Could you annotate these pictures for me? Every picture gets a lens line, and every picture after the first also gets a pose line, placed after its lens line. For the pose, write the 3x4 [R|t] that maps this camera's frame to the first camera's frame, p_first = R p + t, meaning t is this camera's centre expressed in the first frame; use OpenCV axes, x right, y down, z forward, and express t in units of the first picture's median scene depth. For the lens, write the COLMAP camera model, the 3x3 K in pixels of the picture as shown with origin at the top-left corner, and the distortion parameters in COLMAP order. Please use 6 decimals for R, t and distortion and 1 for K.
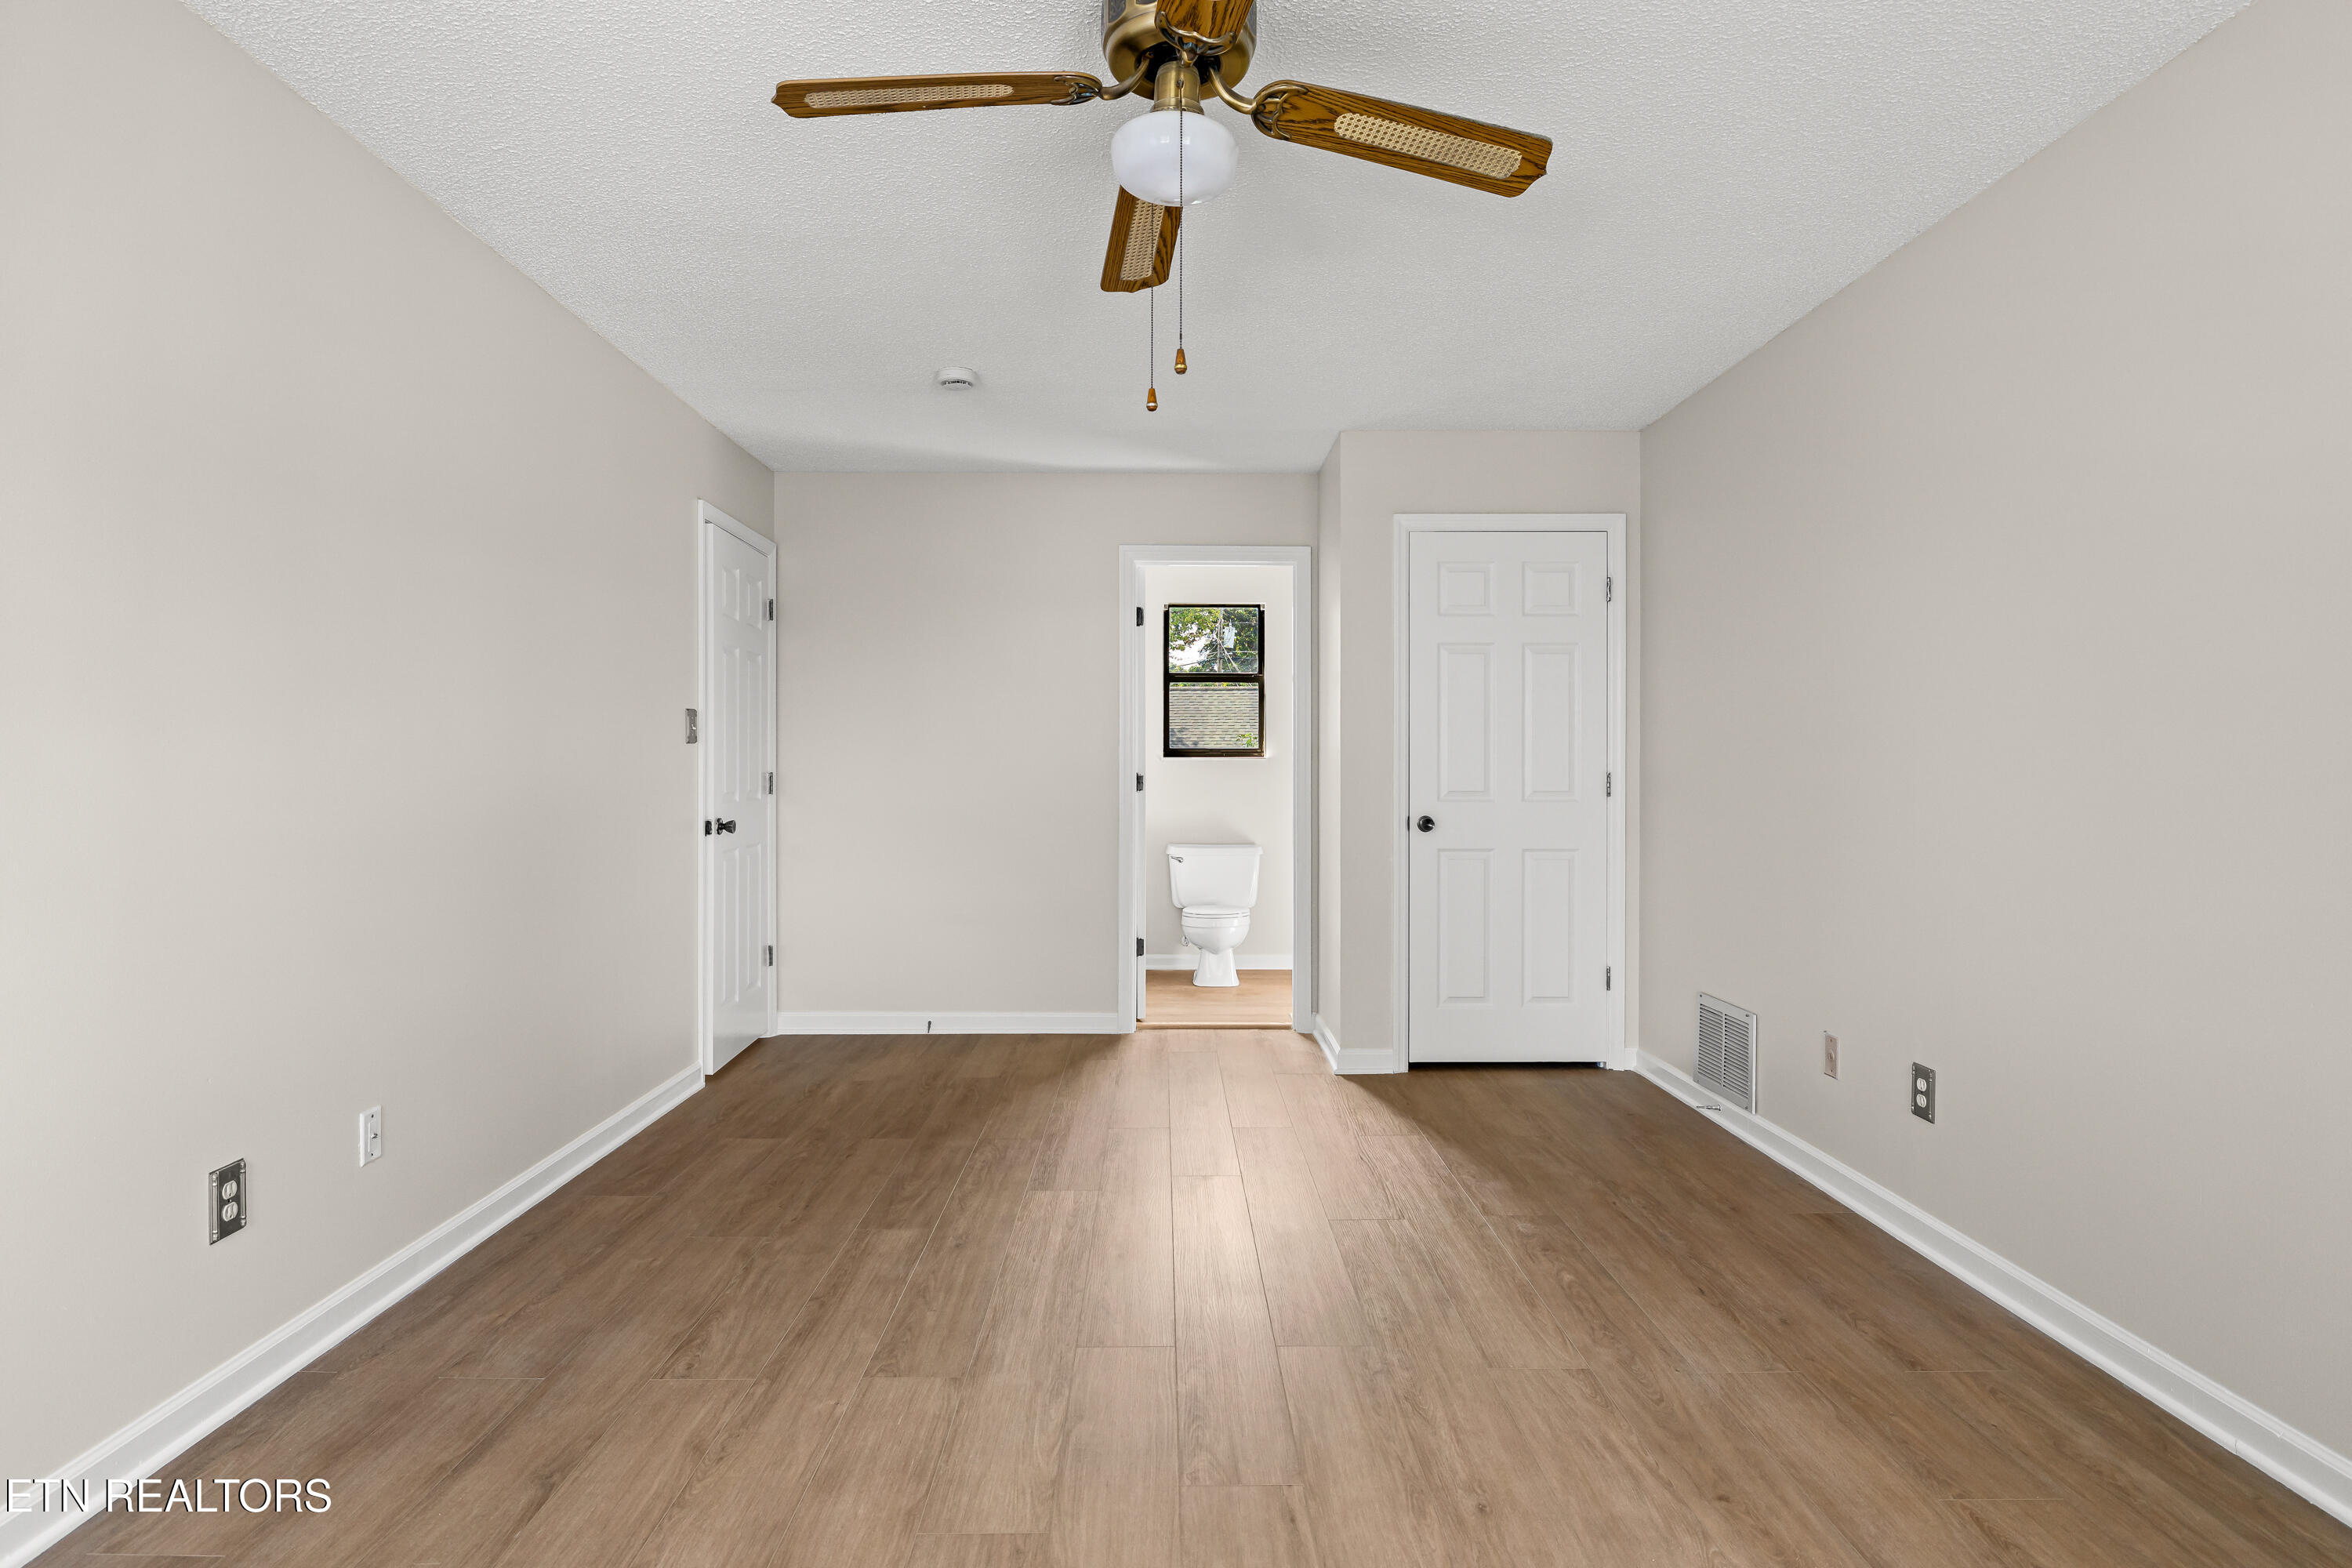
lens RADIAL K [[1253.9, 0, 1176.0], [0, 1253.9, 784.0], [0, 0, 1]] dist [0.000184, 0.000266]
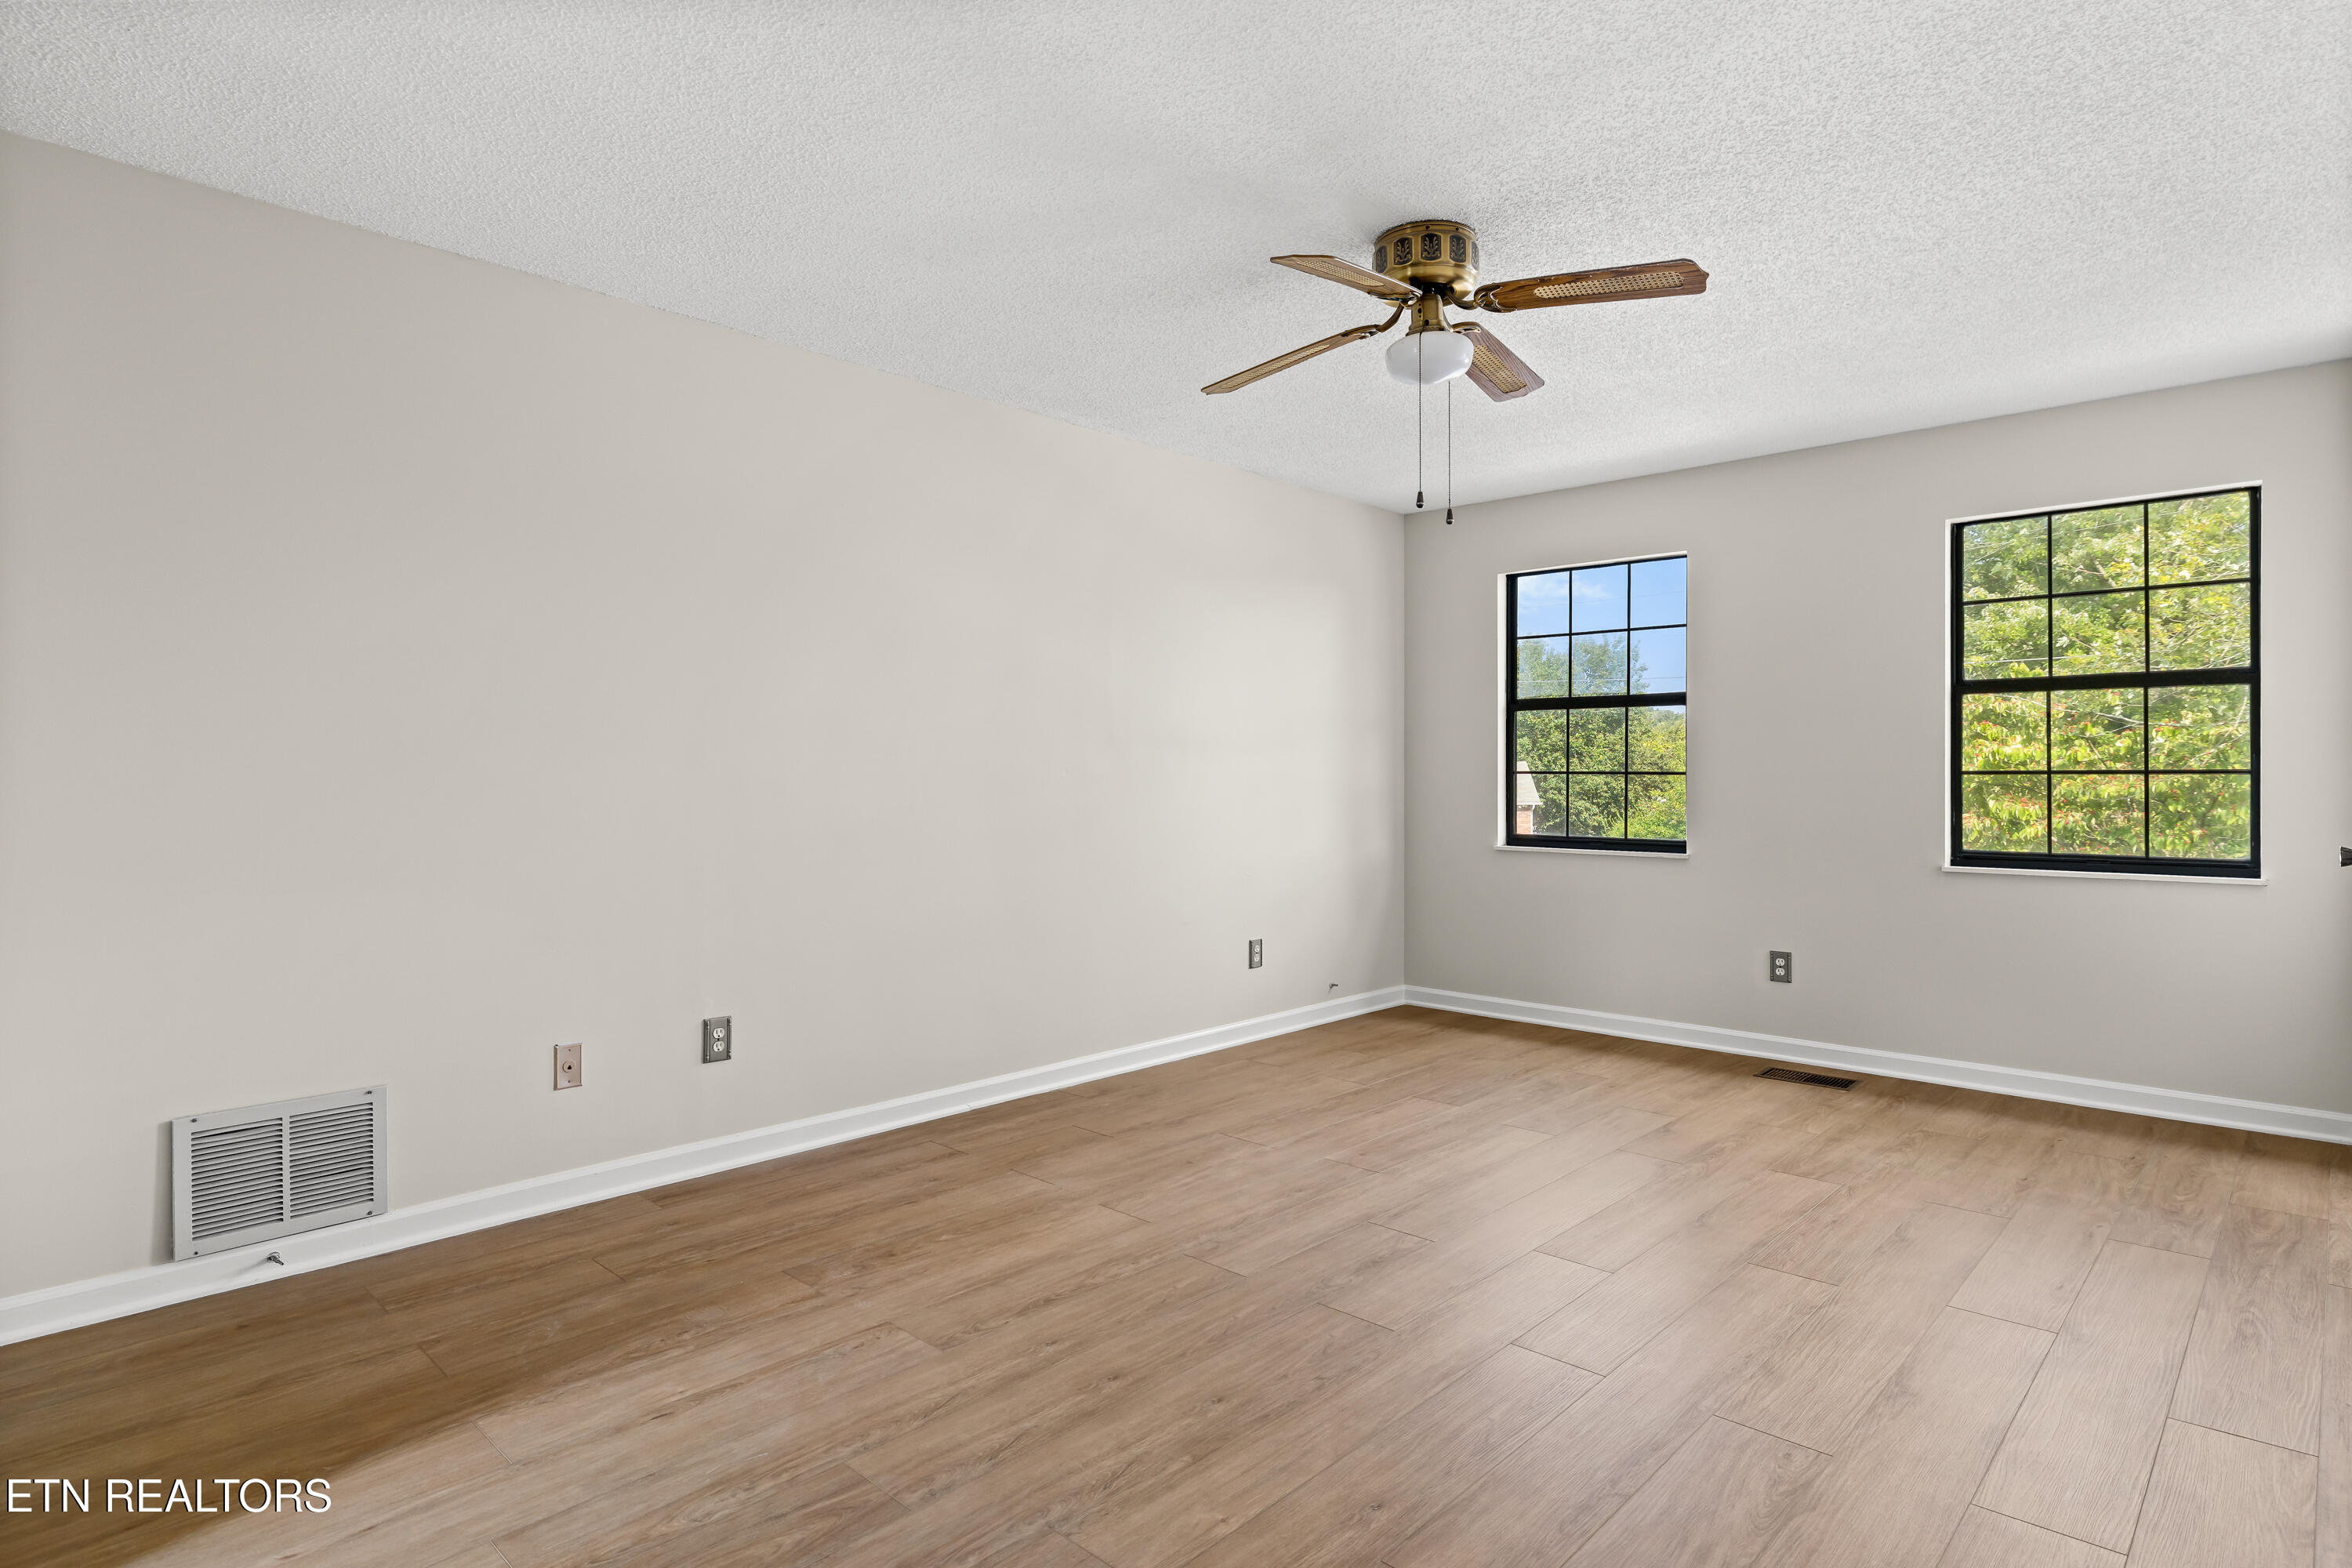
lens RADIAL K [[1253.9, 0, 1176.0], [0, 1253.9, 784.0], [0, 0, 1]] dist [0.000184, 0.000266]
pose [[-0.726695, -0.006253, 0.686932, -0.630592], [0.005767, 0.999868, 0.015203, -0.017524], [-0.686936, 0.015010, -0.726563, 1.796026]]
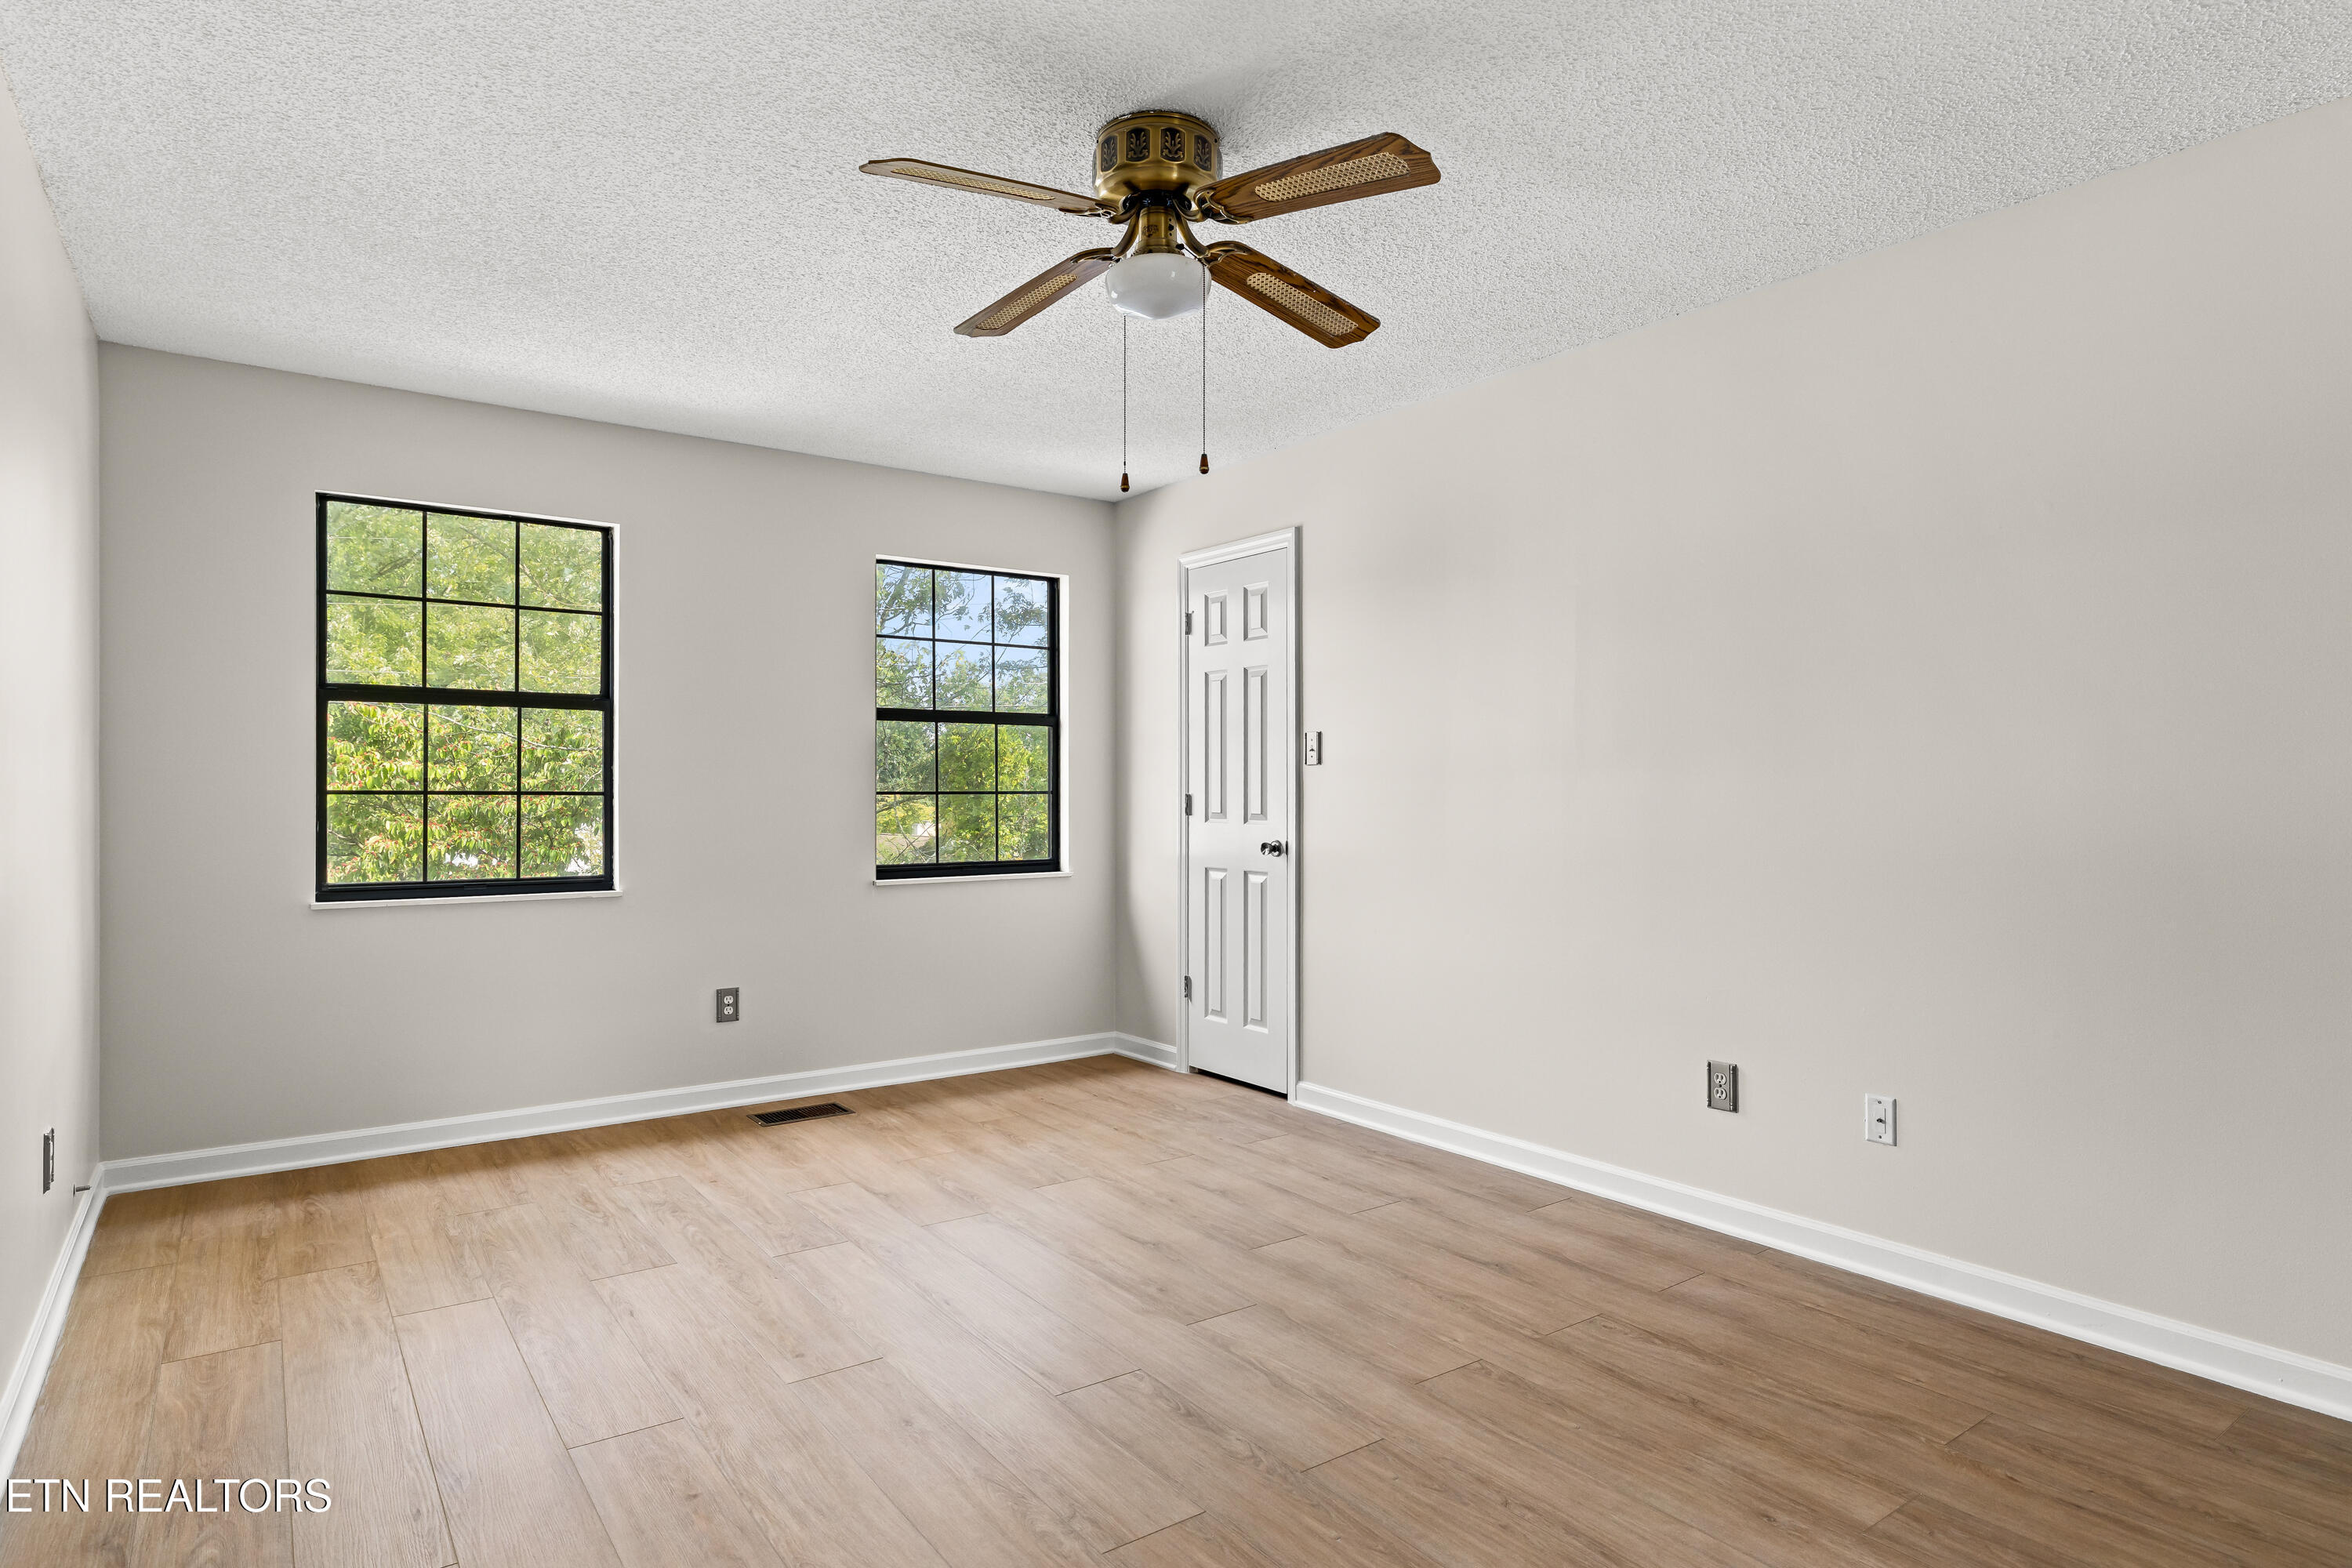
lens RADIAL K [[1271.3, 0, 1206.8], [0, 1271.3, 823.6], [0, 0, 1]] dist [0.003481, 0.001036]
pose [[-0.806769, 0.013322, -0.590716, 0.539470], [-0.008822, 0.999363, 0.034588, -0.024726], [0.590801, 0.033116, -0.806138, 1.588025]]
